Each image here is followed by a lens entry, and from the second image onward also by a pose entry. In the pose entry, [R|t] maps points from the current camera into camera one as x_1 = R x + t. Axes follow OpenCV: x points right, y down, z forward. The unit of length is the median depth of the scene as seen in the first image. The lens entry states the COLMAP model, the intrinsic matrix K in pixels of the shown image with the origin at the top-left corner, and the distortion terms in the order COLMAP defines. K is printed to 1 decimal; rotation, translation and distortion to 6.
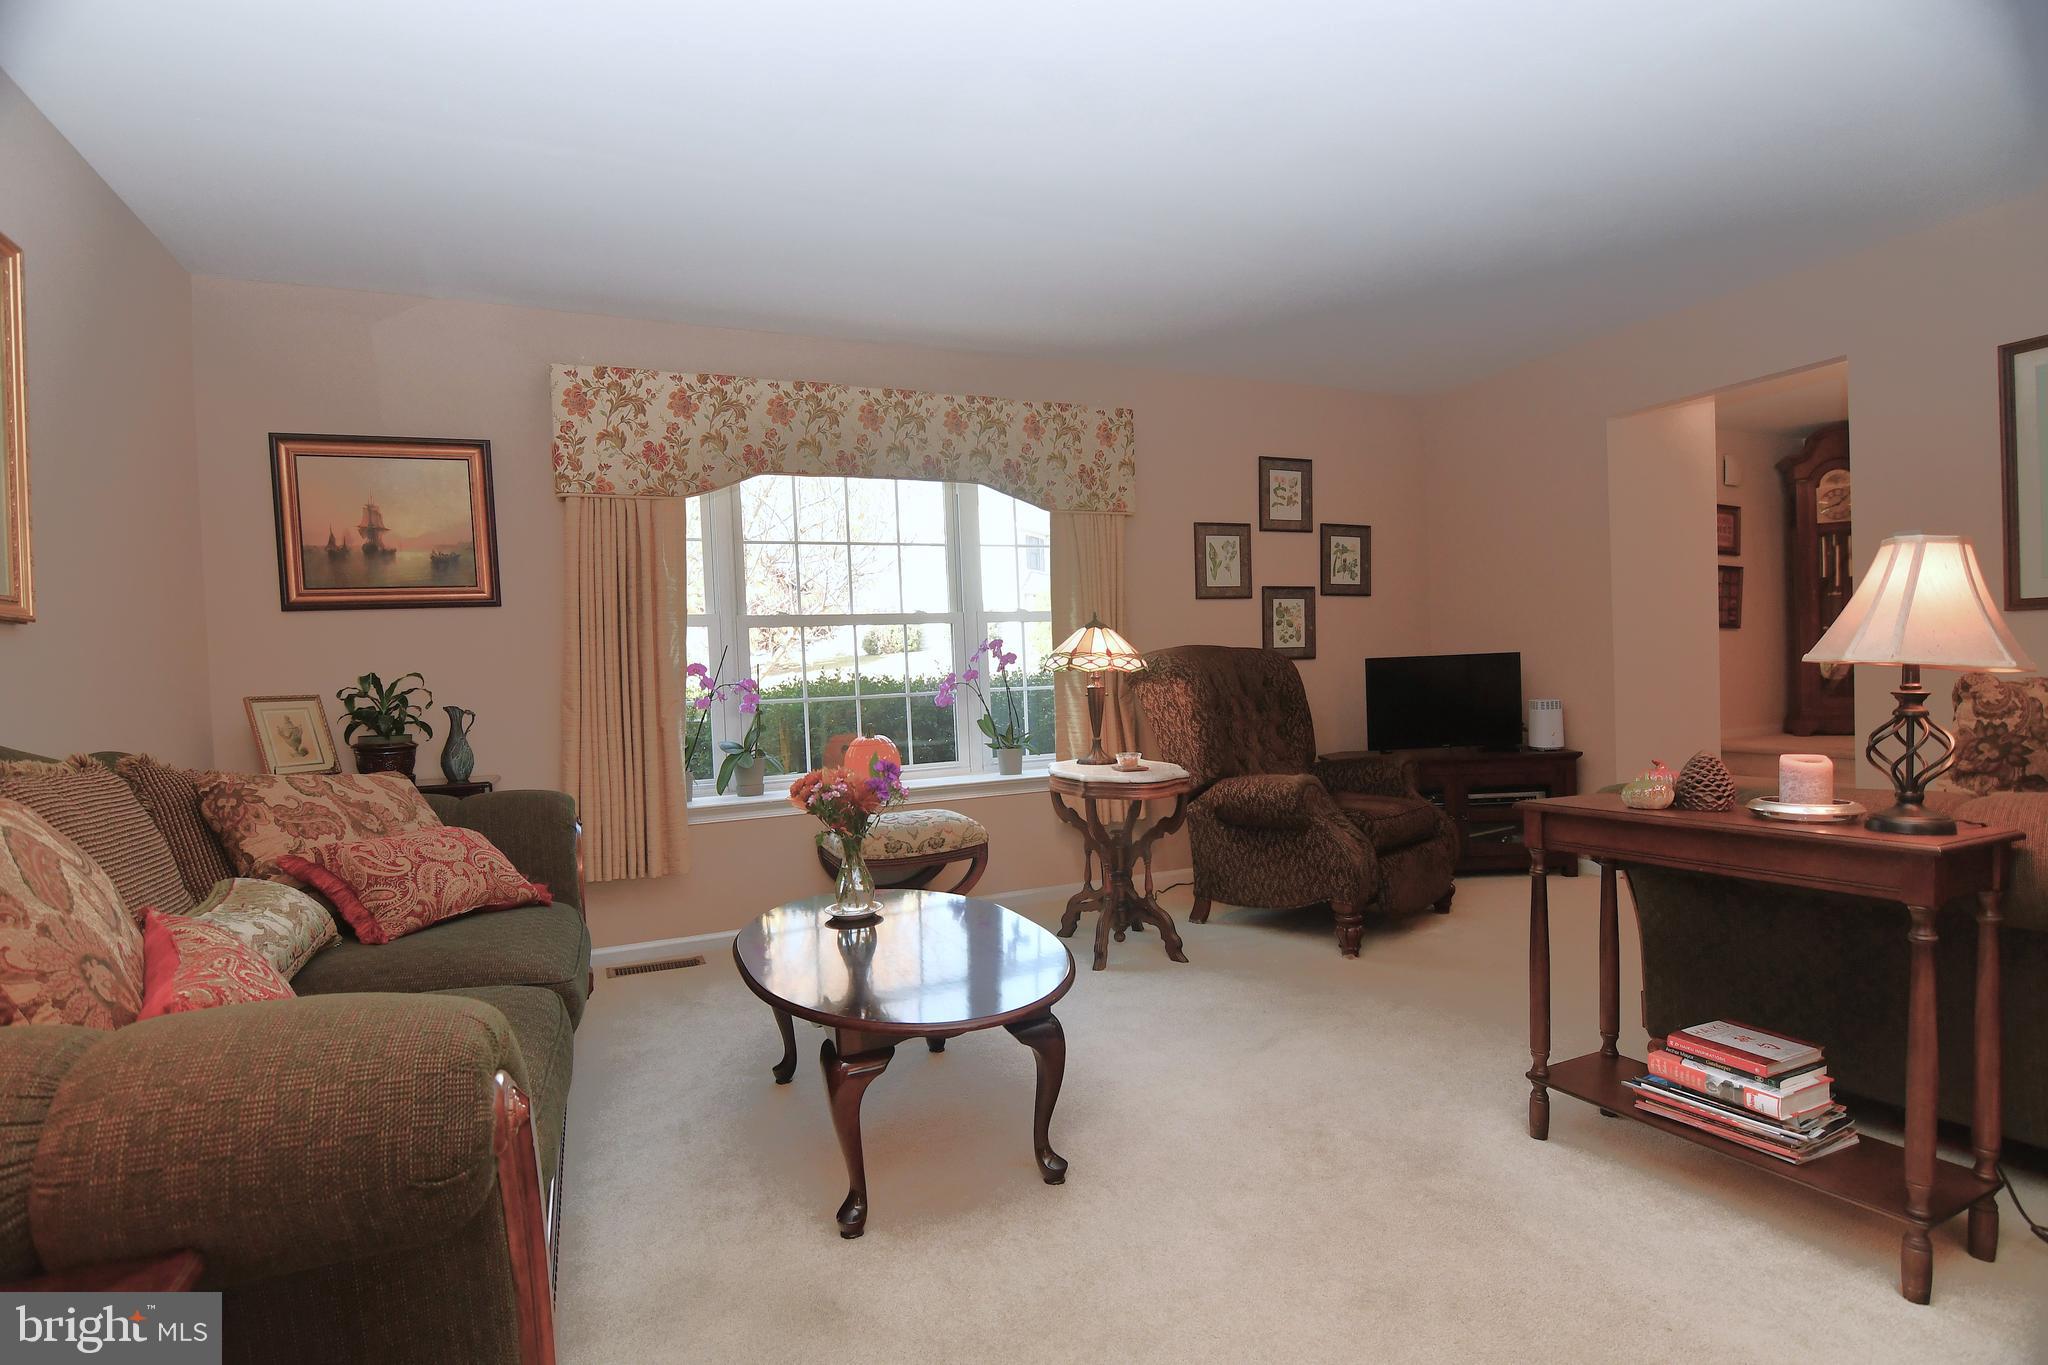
lens RADIAL K [[995.5, 0, 1026.7], [0, 995.5, 683.2], [0, 0, 1]] dist [-0.011649, -0.004994]
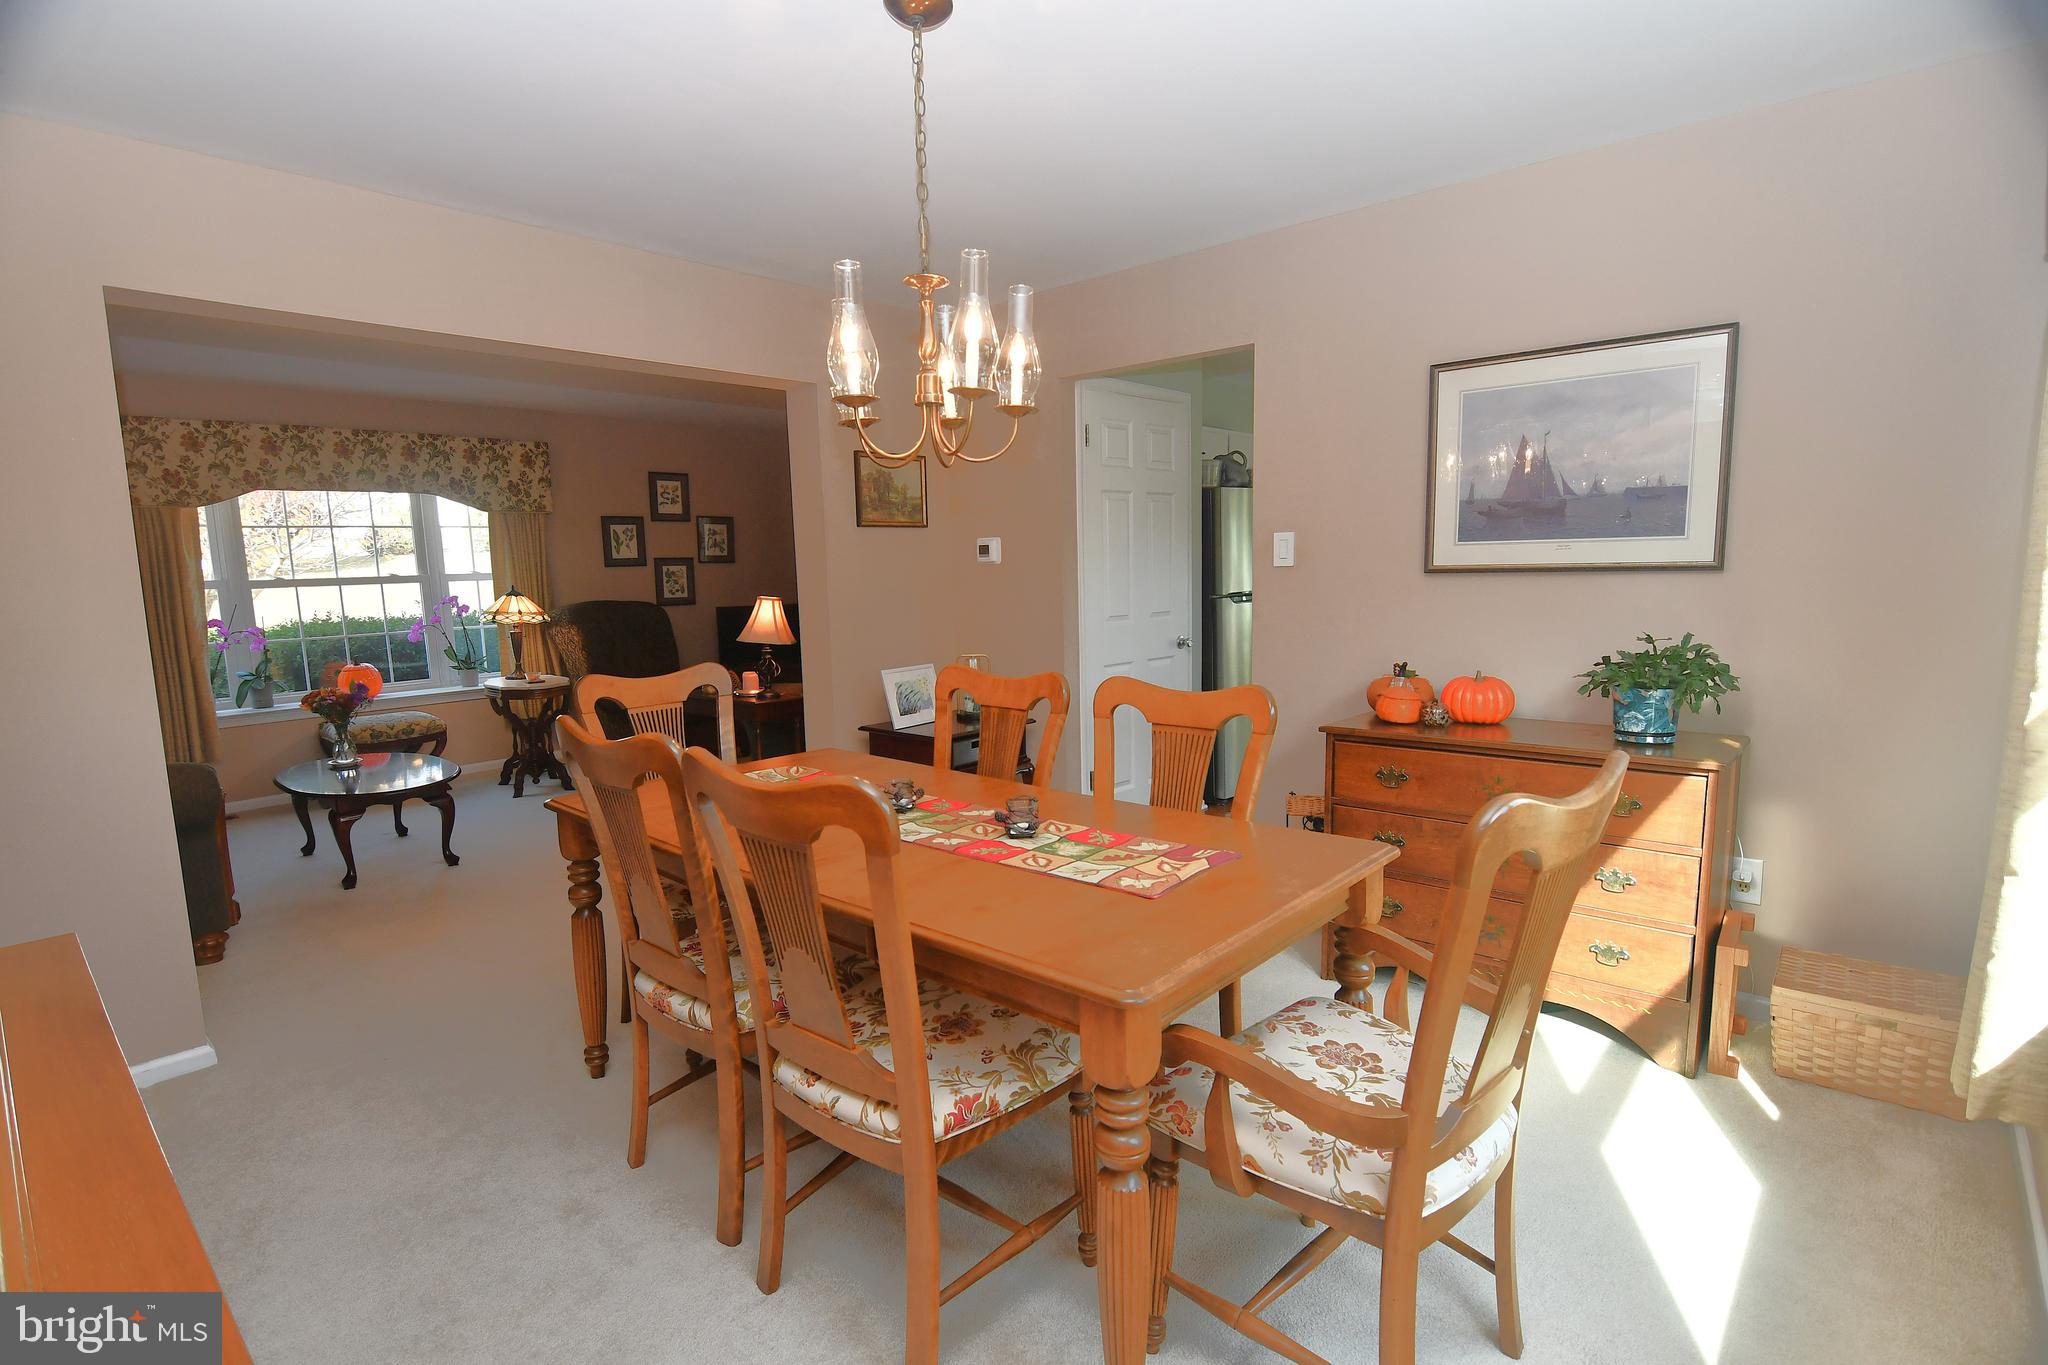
lens RADIAL K [[995.5, 0, 1012.0], [0, 995.5, 693.6], [0, 0, 1]] dist [-0.011649, -0.004994]
pose [[0.916425, -0.036741, 0.398516, 0.142782], [-0.006869, 0.994186, 0.107455, -0.066161], [-0.400147, -0.101212, 0.910845, -0.708629]]
